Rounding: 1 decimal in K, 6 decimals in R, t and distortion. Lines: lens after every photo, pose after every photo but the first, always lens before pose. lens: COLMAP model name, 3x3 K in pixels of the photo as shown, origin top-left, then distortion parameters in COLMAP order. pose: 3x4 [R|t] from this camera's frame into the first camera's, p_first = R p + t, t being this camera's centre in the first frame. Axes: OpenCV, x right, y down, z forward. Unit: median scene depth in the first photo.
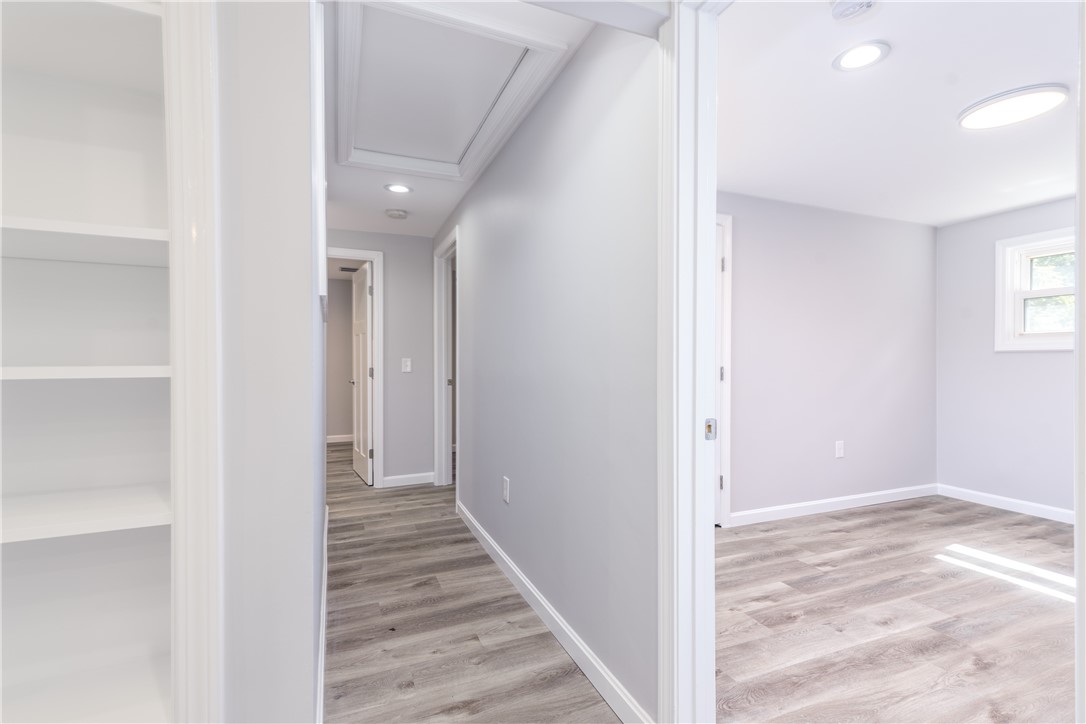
lens RADIAL K [[492.4, 0, 544.4], [0, 492.4, 365.7], [0, 0, 1]] dist [0.015763, -0.001775]
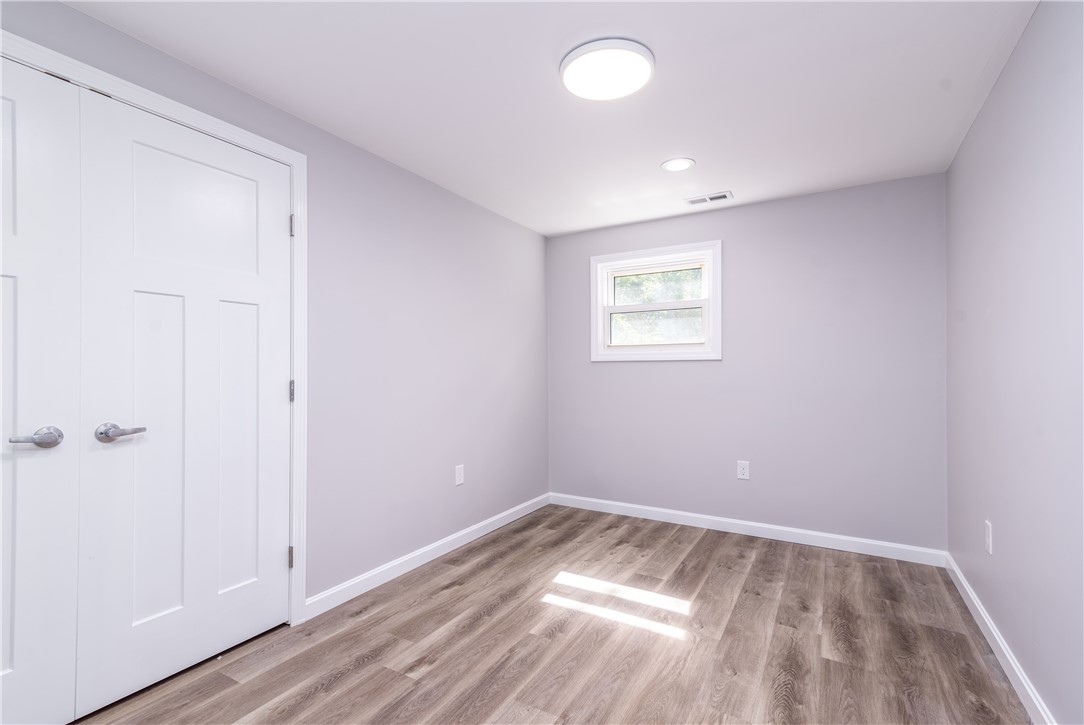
lens RADIAL K [[491.5, 0, 543.4], [0, 491.5, 366.2], [0, 0, 1]] dist [0.015763, -0.001775]
pose [[0.796775, 0.003483, 0.604266, 0.239890], [0.006915, 0.999865, -0.014882, -0.004798], [-0.604237, 0.016036, 0.796644, 0.284703]]
